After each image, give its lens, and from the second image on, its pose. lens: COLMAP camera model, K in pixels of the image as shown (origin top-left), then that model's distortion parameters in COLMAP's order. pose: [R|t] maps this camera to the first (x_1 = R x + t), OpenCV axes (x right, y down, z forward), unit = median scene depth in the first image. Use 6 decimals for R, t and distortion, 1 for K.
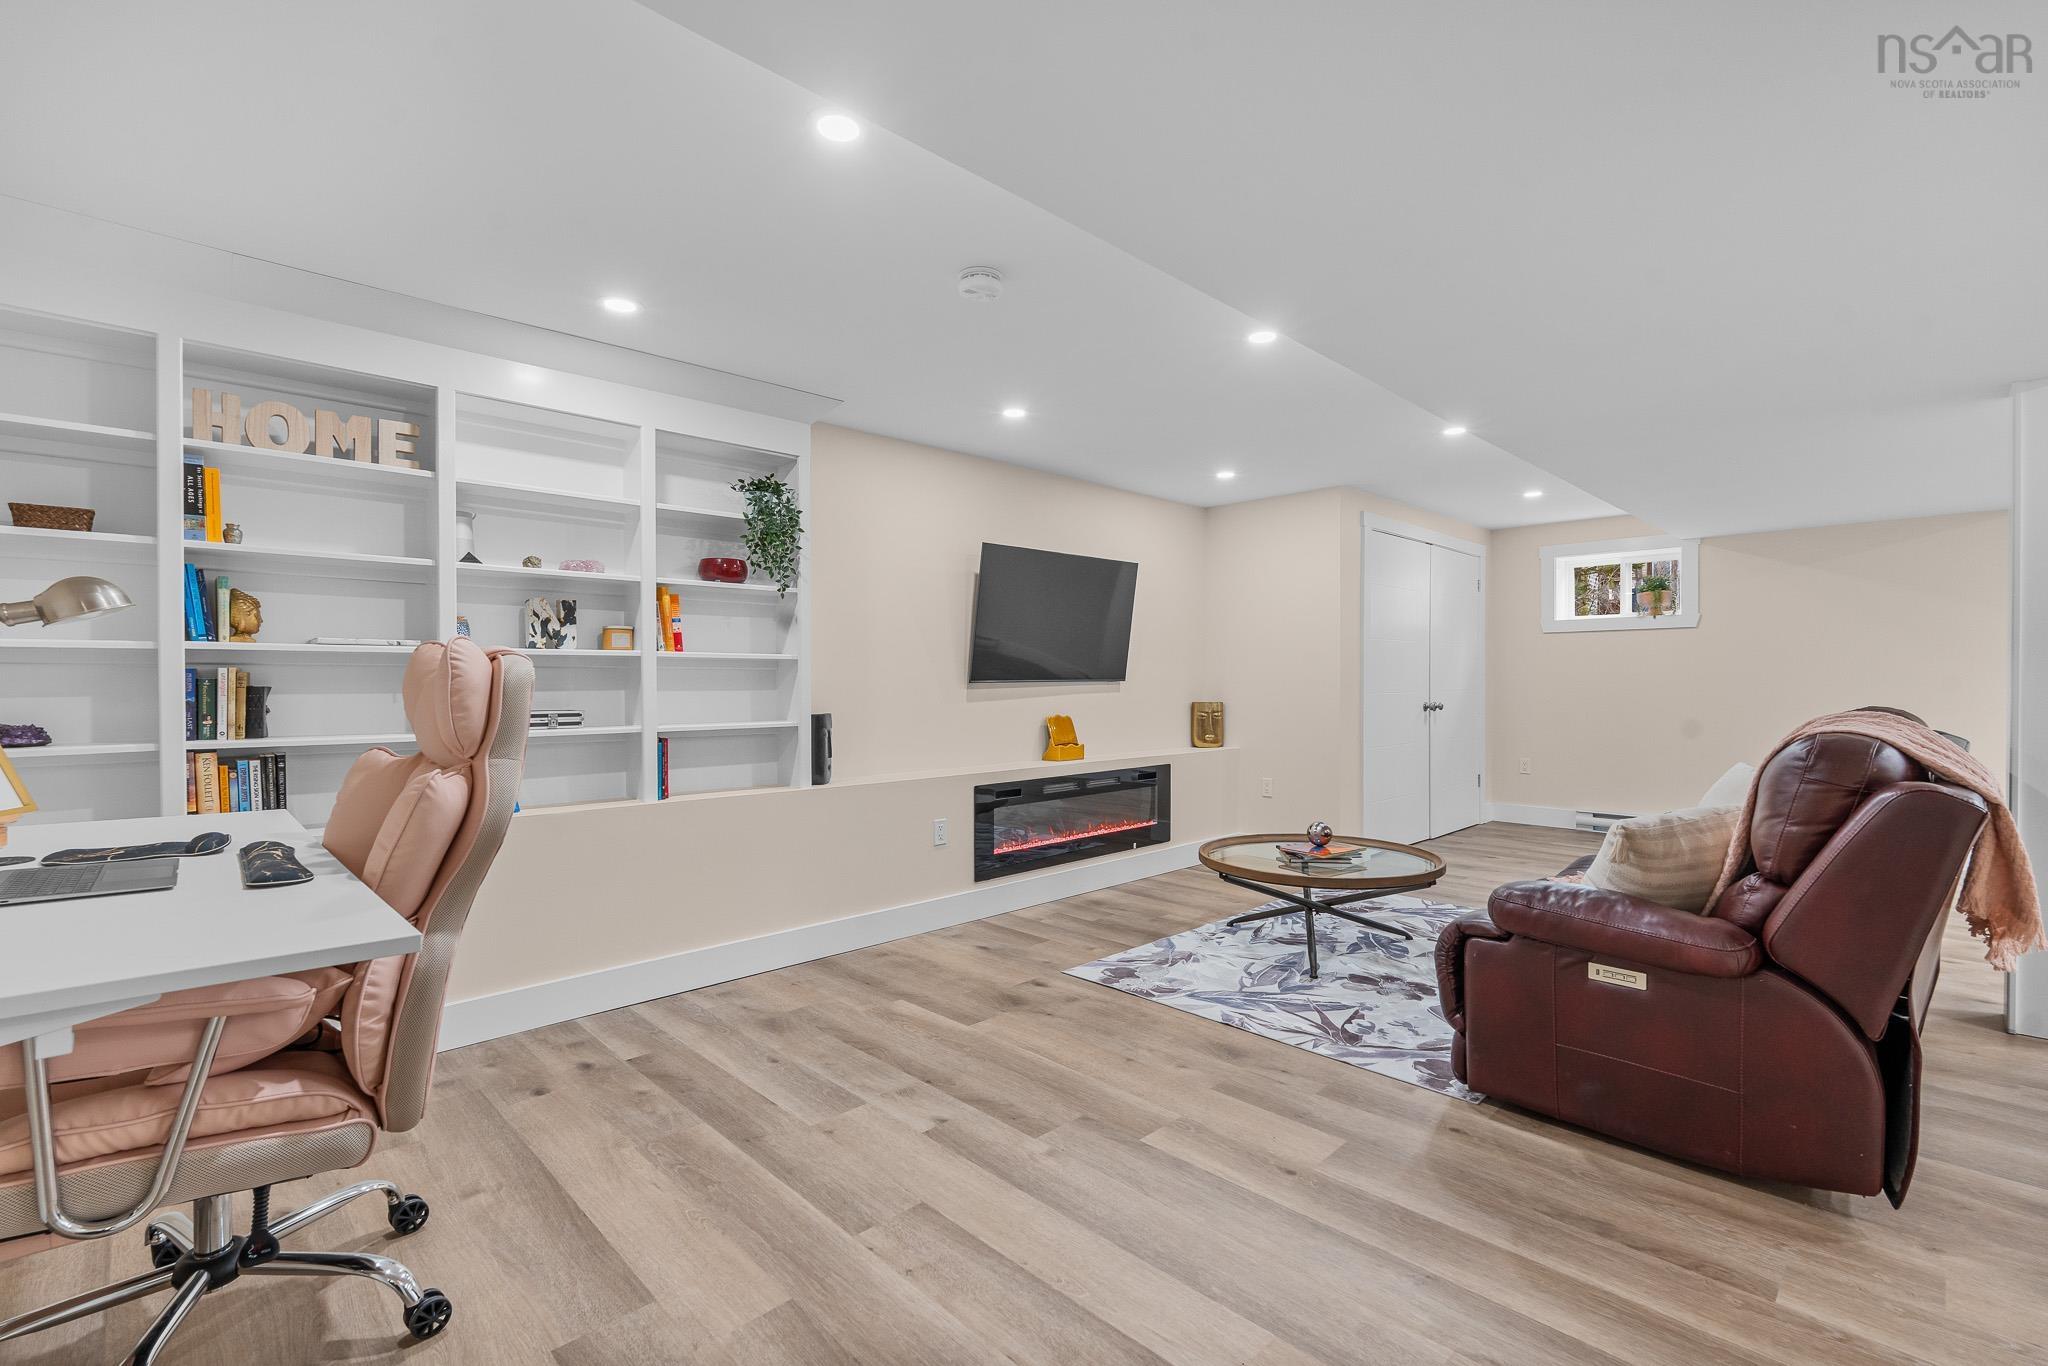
lens RADIAL K [[902.0, 0, 1024.0], [0, 902.0, 683.0], [0, 0, 1]] dist [-0.000122, -0.000141]
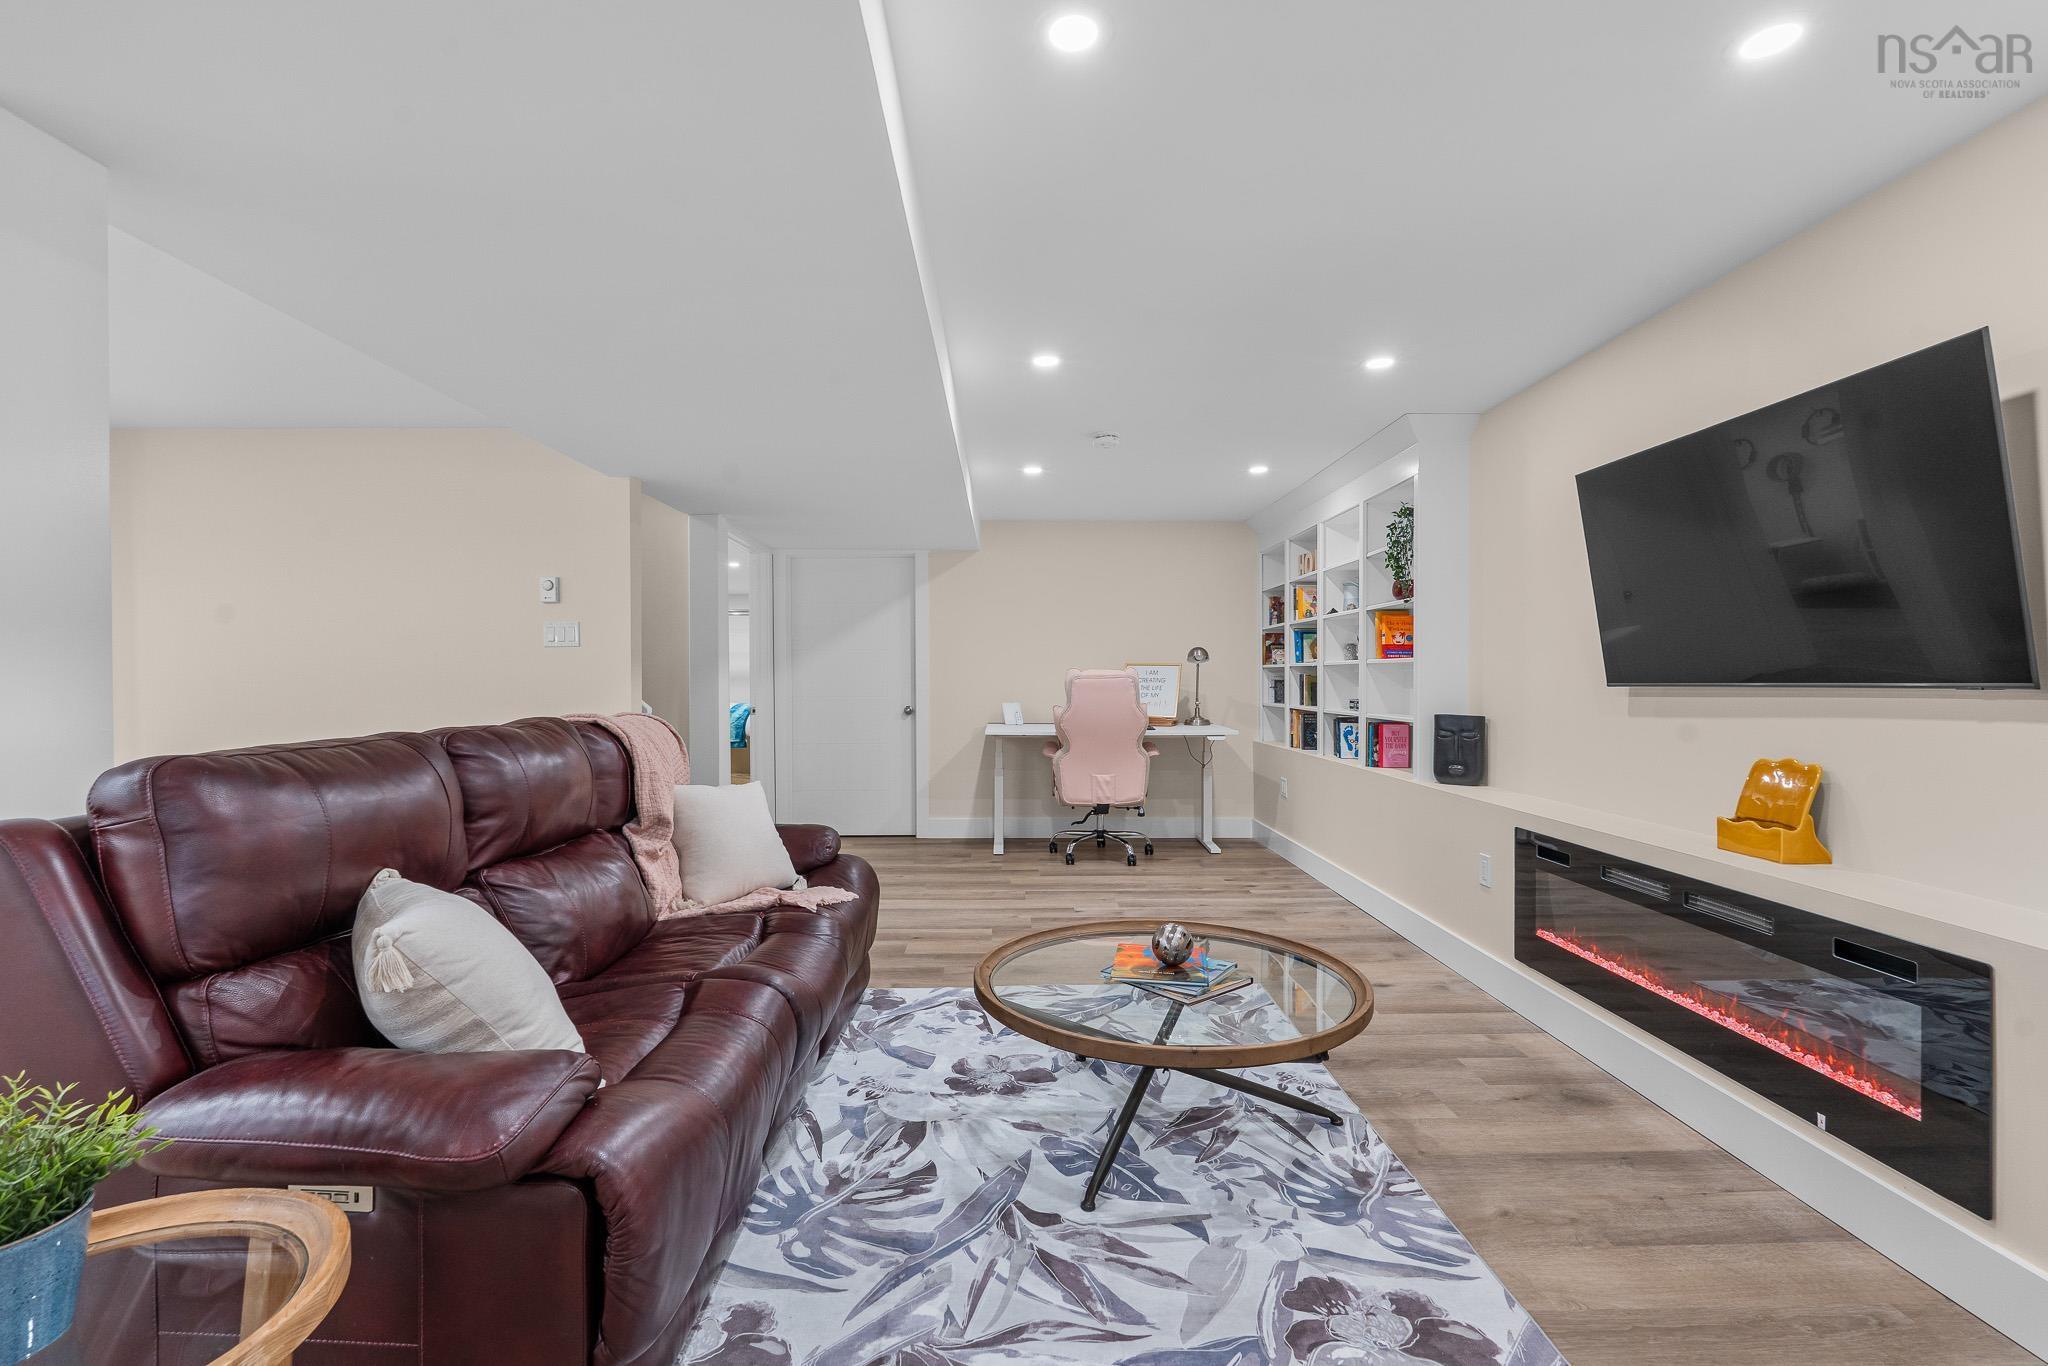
lens RADIAL K [[898.9, 0, 1023.4], [0, 898.9, 686.0], [0, 0, 1]] dist [-0.006333, 0.000141]
pose [[-0.685376, 0.009894, -0.728122, 0.984353], [0.001699, 0.999927, 0.011988, -0.011787], [0.728187, 0.006979, -0.685343, 1.594854]]
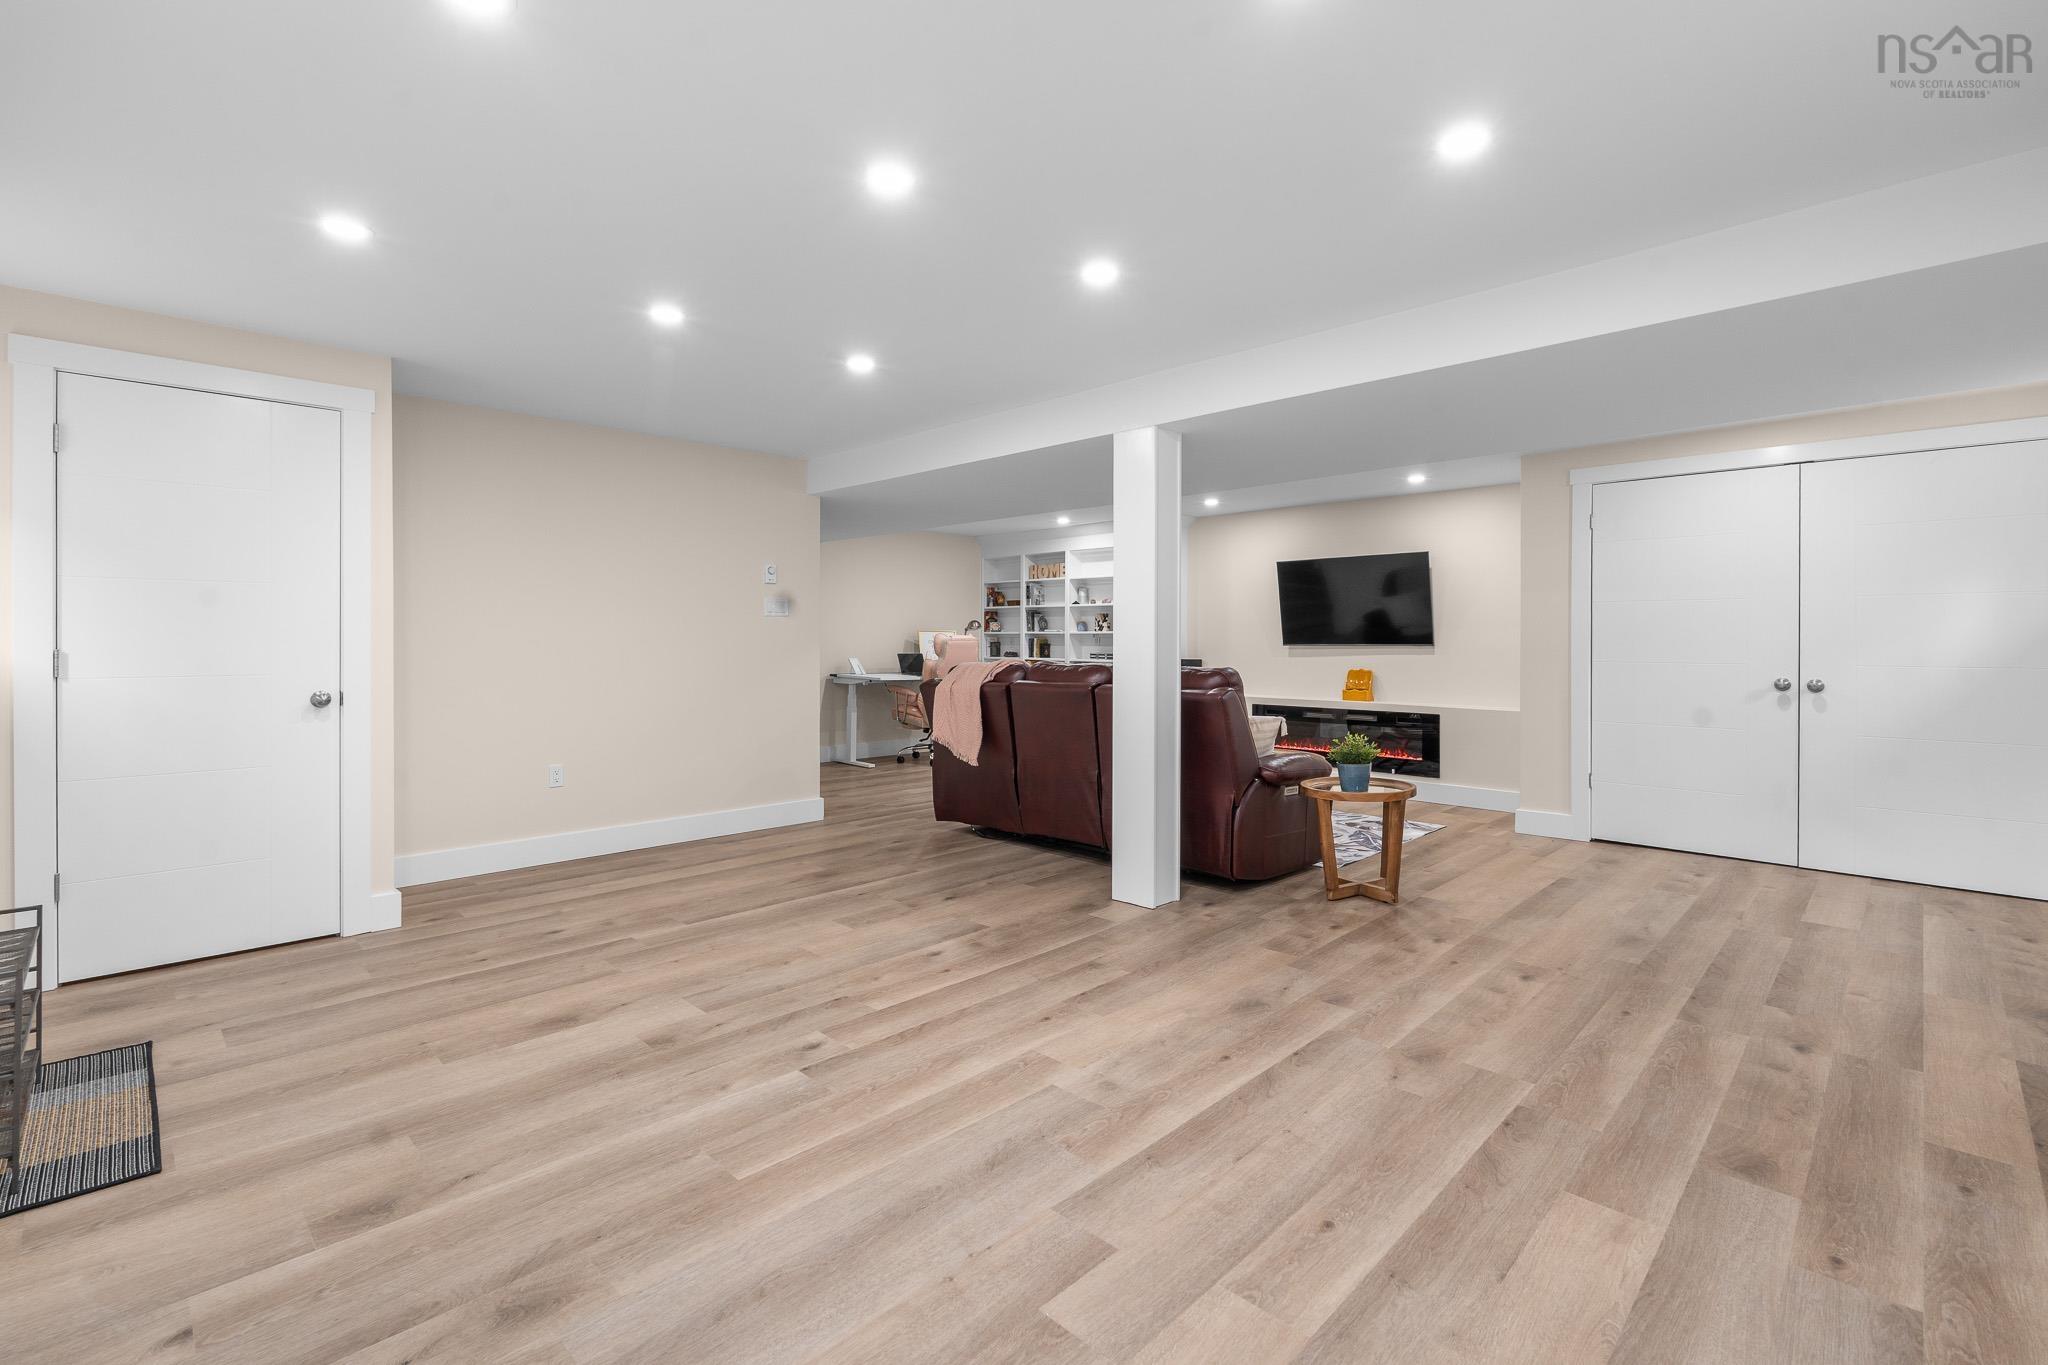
lens RADIAL K [[917.6, 0, 1025.6], [0, 917.6, 643.3], [0, 0, 1]] dist [-0.003585, -0.000074]
pose [[0.015253, 0.005056, -0.999871, 2.267058], [-0.006441, 0.999967, 0.004958, -0.012083], [0.999863, 0.006365, 0.015285, 0.700084]]
